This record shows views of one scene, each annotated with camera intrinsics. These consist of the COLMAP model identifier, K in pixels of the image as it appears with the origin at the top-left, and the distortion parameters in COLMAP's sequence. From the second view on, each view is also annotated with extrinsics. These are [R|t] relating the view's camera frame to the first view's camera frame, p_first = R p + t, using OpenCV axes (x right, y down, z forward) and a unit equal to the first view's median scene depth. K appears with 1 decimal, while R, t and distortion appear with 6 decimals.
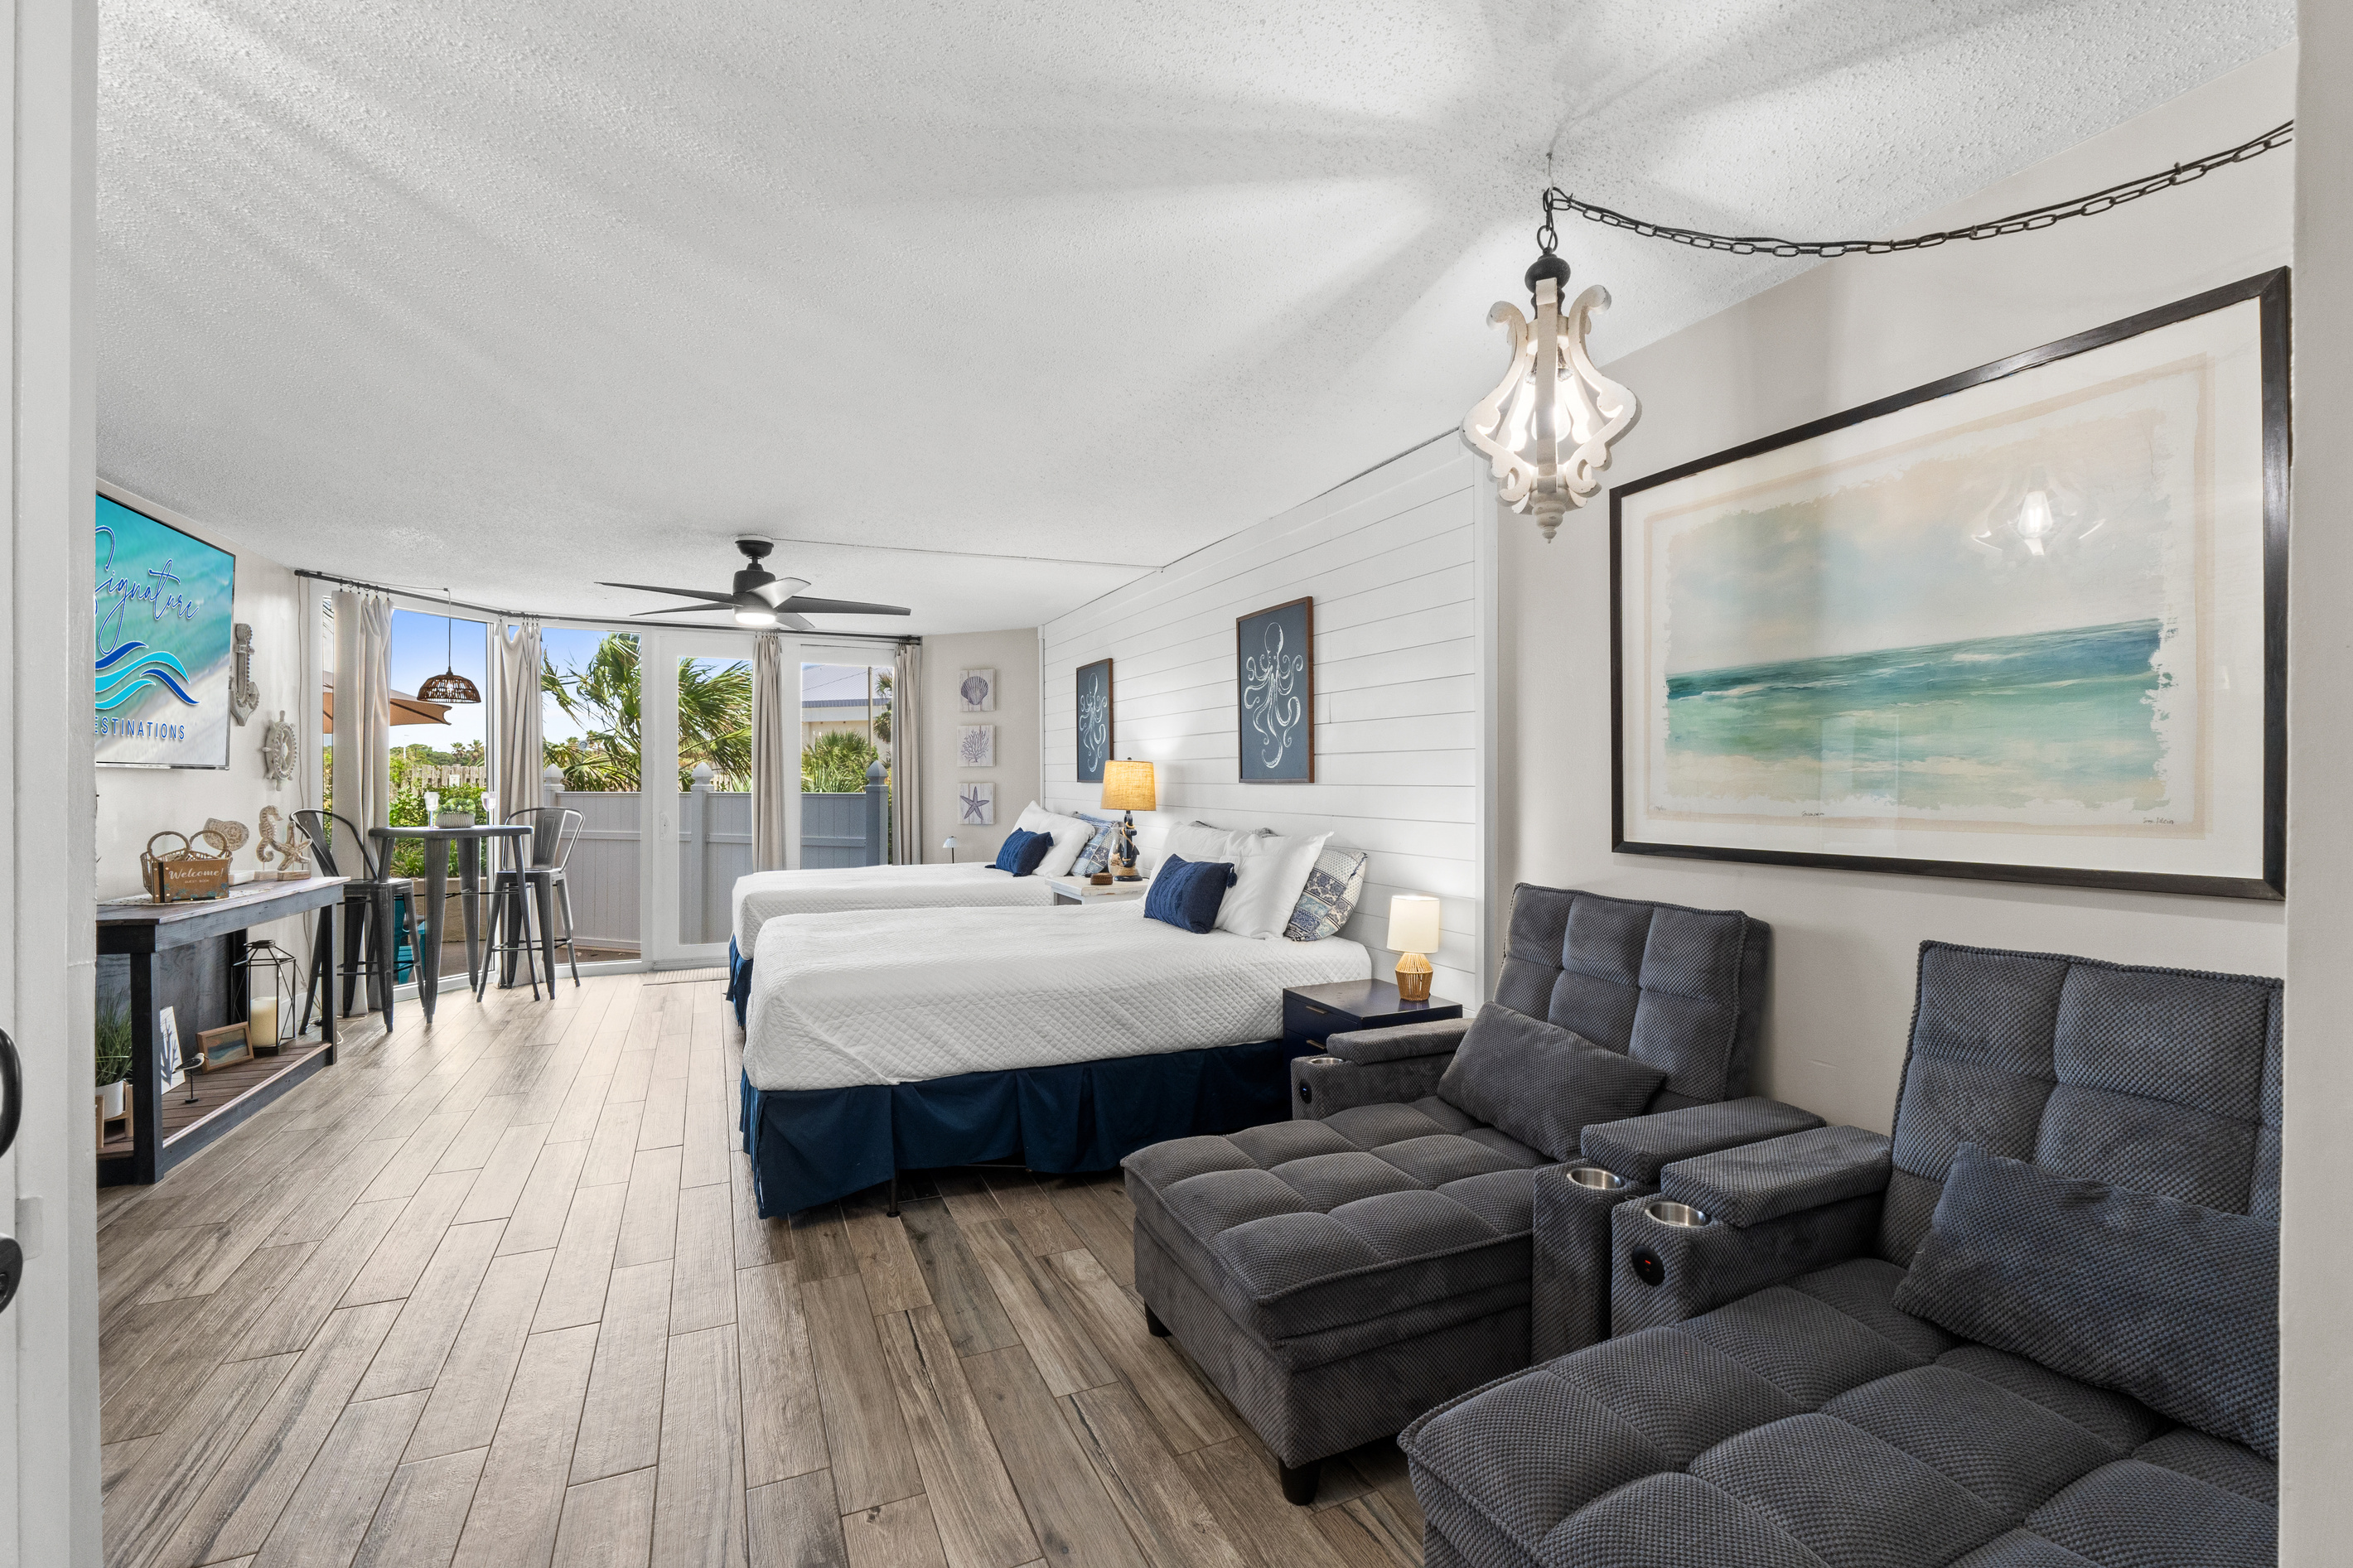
lens RADIAL K [[1002.6, 0, 1179.4], [0, 1002.6, 790.3], [0, 0, 1]] dist [-0.005819, 0.000385]
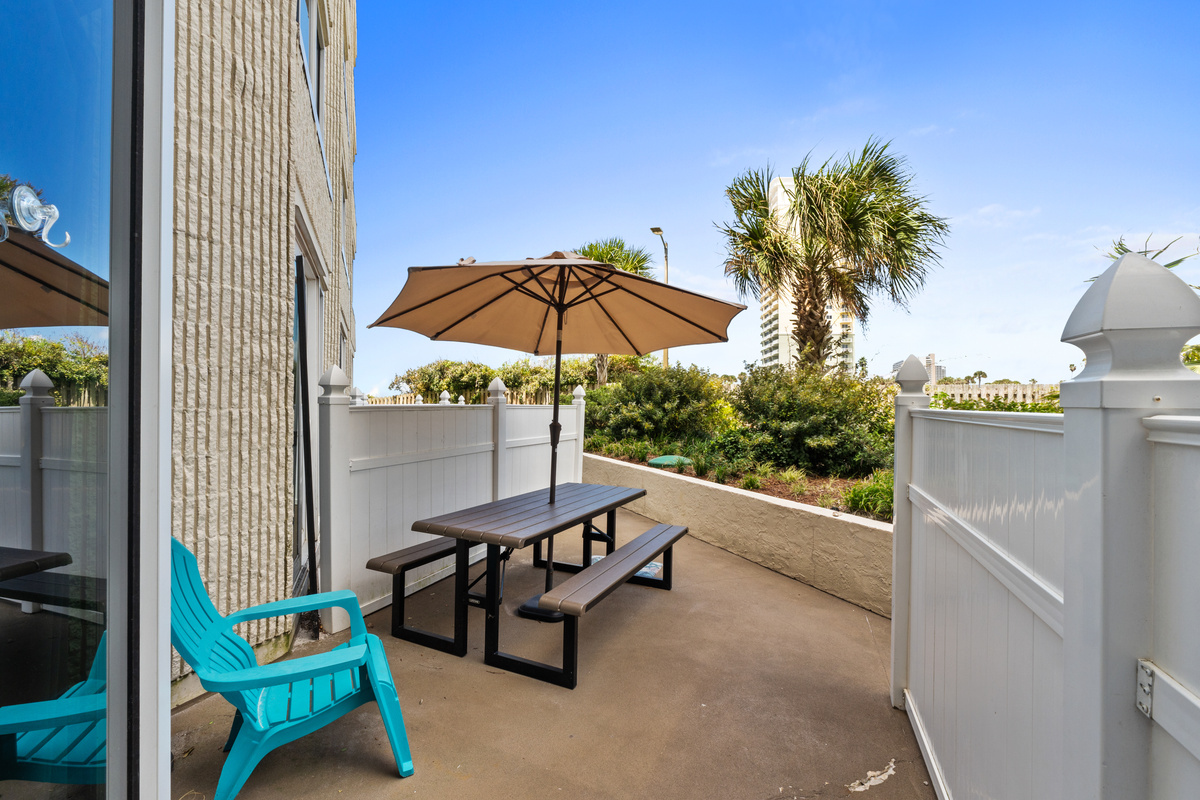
lens RADIAL K [[518.3, 0, 602.4], [0, 518.3, 396.7], [0, 0, 1]] dist [-0.005596, 0.000121]
pose [[-0.030028, -0.015159, -0.999434, -0.757411], [-0.006054, 0.999869, -0.014983, -0.001152], [0.999531, 0.005600, -0.030116, 1.814127]]
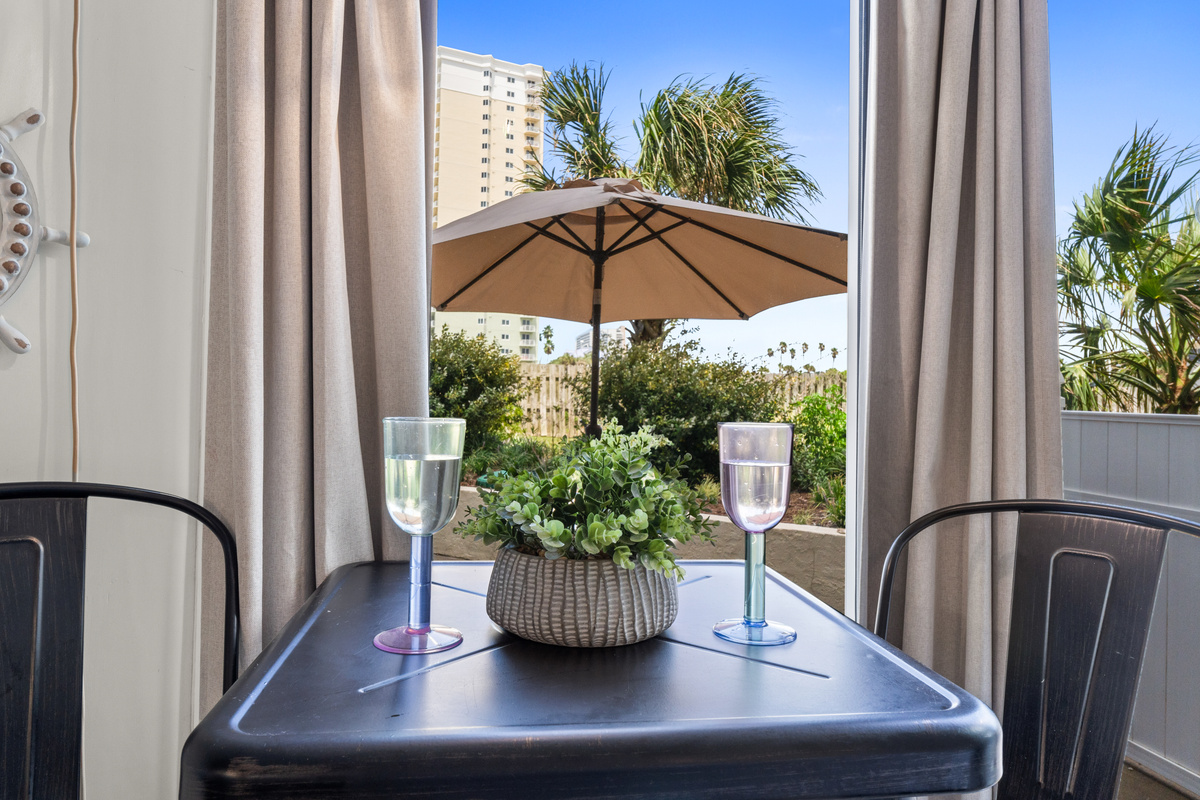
lens RADIAL K [[821.5, 0, 599.2], [0, 821.5, 365.6], [0, 0, 1]] dist [-0.000040, -0.002104]
pose [[0.507803, -0.019724, -0.861247, -0.816213], [-0.021328, 0.999144, -0.035457, -0.003728], [0.861209, 0.036374, 0.506947, 1.267289]]
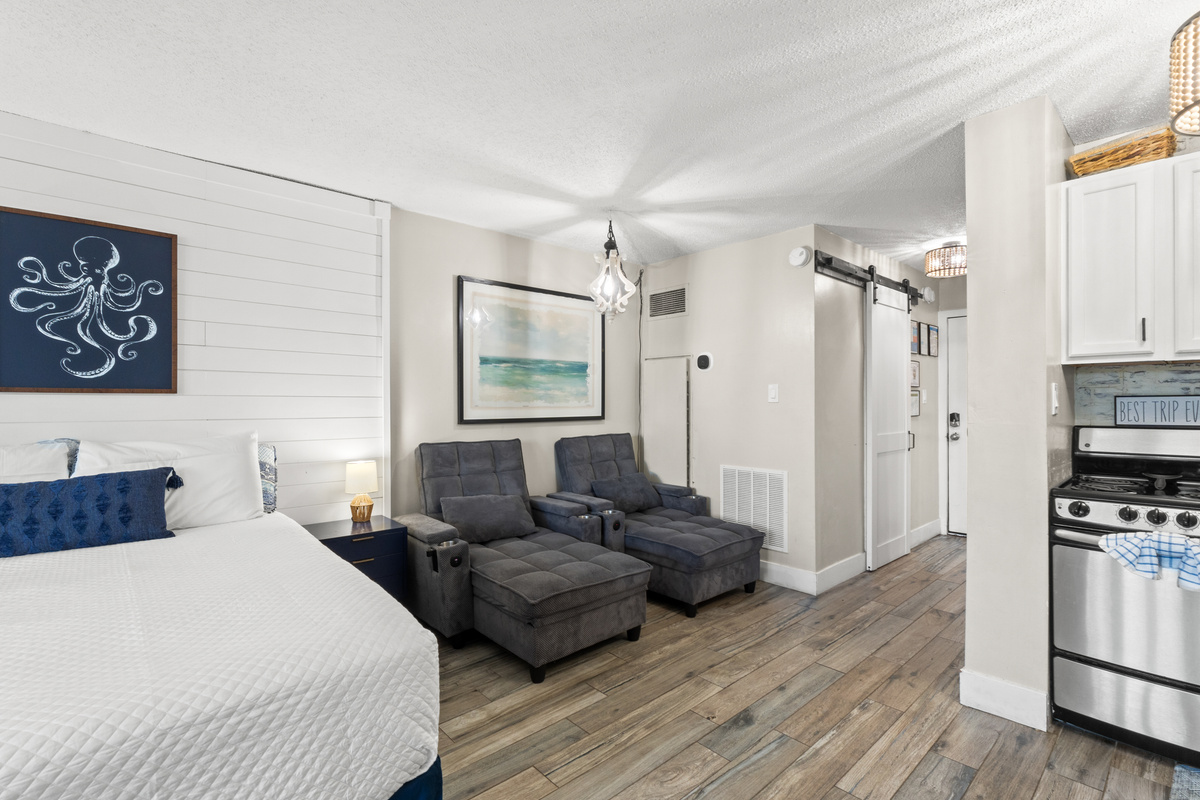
lens RADIAL K [[540.1, 0, 600.8], [0, 540.1, 405.4], [0, 0, 1]] dist [-0.006417, -0.000447]
pose [[-0.291741, -0.005088, 0.956484, -0.576900], [0.007255, 0.999945, 0.007532, 0.005095], [-0.956470, 0.009137, -0.291689, 0.658799]]
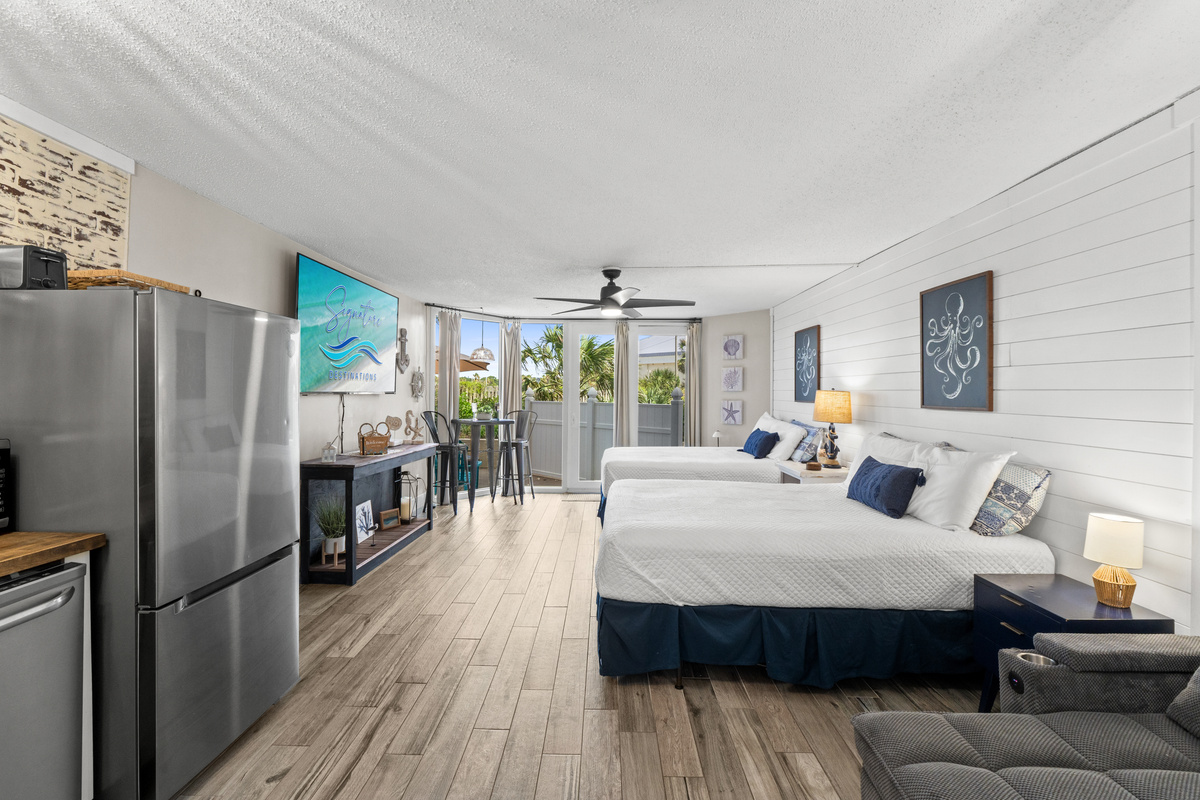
lens RADIAL K [[518.3, 0, 602.4], [0, 518.3, 396.7], [0, 0, 1]] dist [-0.005596, 0.000121]
pose [[0.904252, 0.009541, -0.426892, -0.037700], [-0.010285, 0.999947, 0.000564, -0.020373], [0.426875, 0.003881, 0.904303, 0.153153]]
